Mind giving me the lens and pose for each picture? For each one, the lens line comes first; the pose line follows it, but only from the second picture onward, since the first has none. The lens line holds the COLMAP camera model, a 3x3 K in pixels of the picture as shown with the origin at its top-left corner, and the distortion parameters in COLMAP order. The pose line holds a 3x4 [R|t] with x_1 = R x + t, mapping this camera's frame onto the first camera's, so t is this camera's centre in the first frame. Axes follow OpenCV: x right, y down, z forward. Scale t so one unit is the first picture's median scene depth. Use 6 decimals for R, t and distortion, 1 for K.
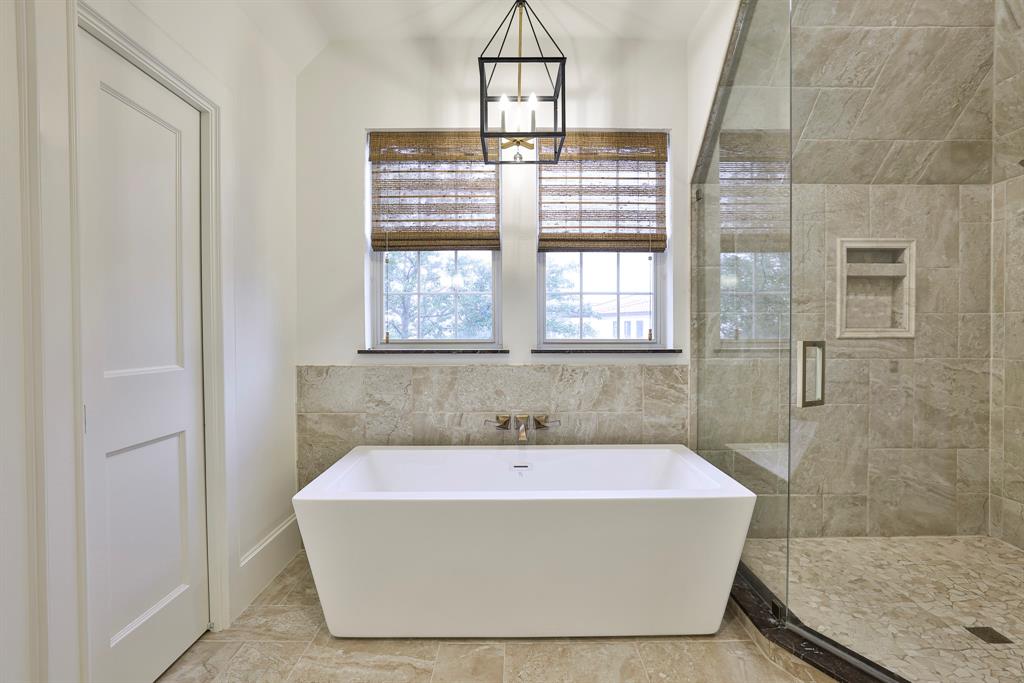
lens RADIAL K [[496.8, 0, 512.0], [0, 496.8, 341.5], [0, 0, 1]] dist [-0.051499, 0.027949]
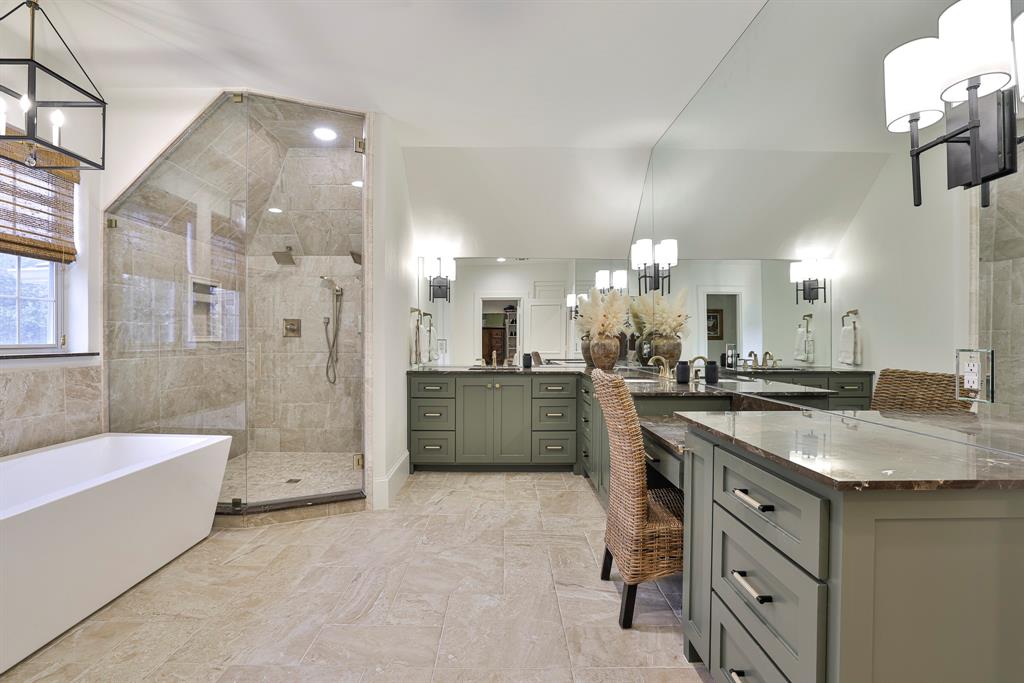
lens RADIAL K [[476.6, 0, 512.0], [0, 476.6, 341.5], [0, 0, 1]] dist [-0.030563, 0.000527]
pose [[-0.007564, -0.003256, 0.999966, -0.752473], [0.012868, 0.999912, 0.003354, -0.000977], [-0.999889, 0.012892, -0.007521, 0.034779]]
